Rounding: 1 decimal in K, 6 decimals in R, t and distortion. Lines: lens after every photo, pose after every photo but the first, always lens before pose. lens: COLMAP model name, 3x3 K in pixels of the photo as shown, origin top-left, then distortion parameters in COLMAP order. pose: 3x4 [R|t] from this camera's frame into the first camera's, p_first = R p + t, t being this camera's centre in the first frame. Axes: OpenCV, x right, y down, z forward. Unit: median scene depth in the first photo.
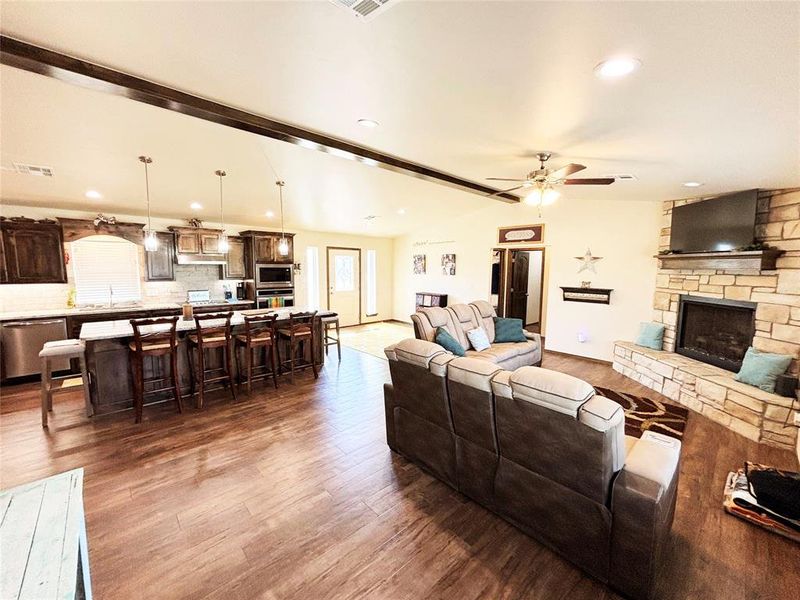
lens RADIAL K [[322.4, 0, 399.9], [0, 322.4, 298.1], [0, 0, 1]] dist [0.005157, -0.001829]
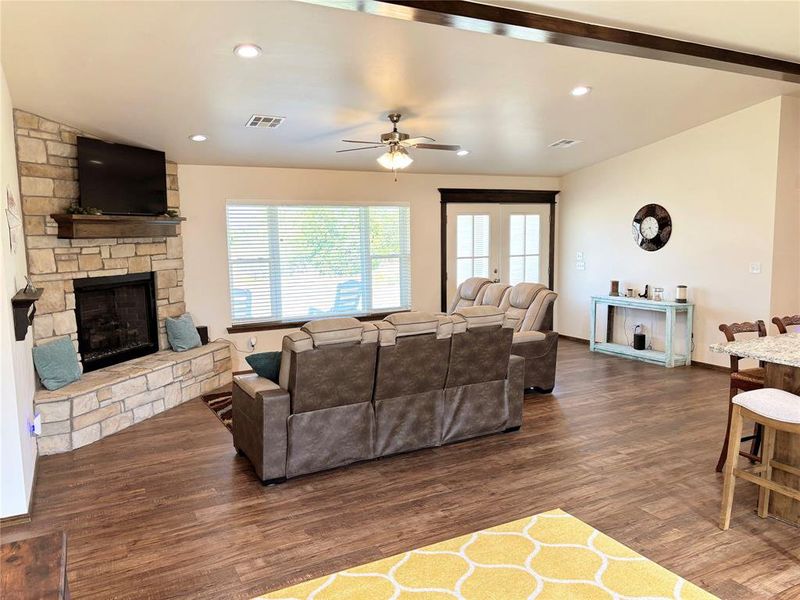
lens RADIAL K [[605.6, 0, 404.5], [0, 605.6, 292.4], [0, 0, 1]] dist [0.057811, -0.061903]
pose [[-0.967641, -0.020166, 0.251525, -0.027100], [0.030418, 0.980210, 0.195610, -0.142926], [-0.250492, 0.196931, -0.947877, 1.424512]]
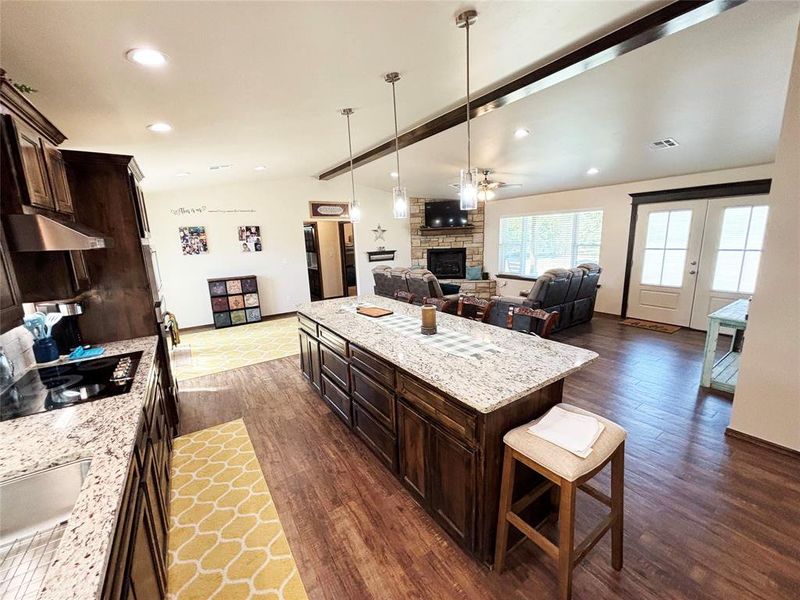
lens RADIAL K [[322.4, 0, 402.0], [0, 322.4, 299.4], [0, 0, 1]] dist [0.005157, -0.001829]
pose [[0.148356, -0.205681, 0.967308, -0.795871], [0.133417, 0.973353, 0.186504, -0.070706], [-0.979893, 0.101387, 0.171845, 0.618468]]
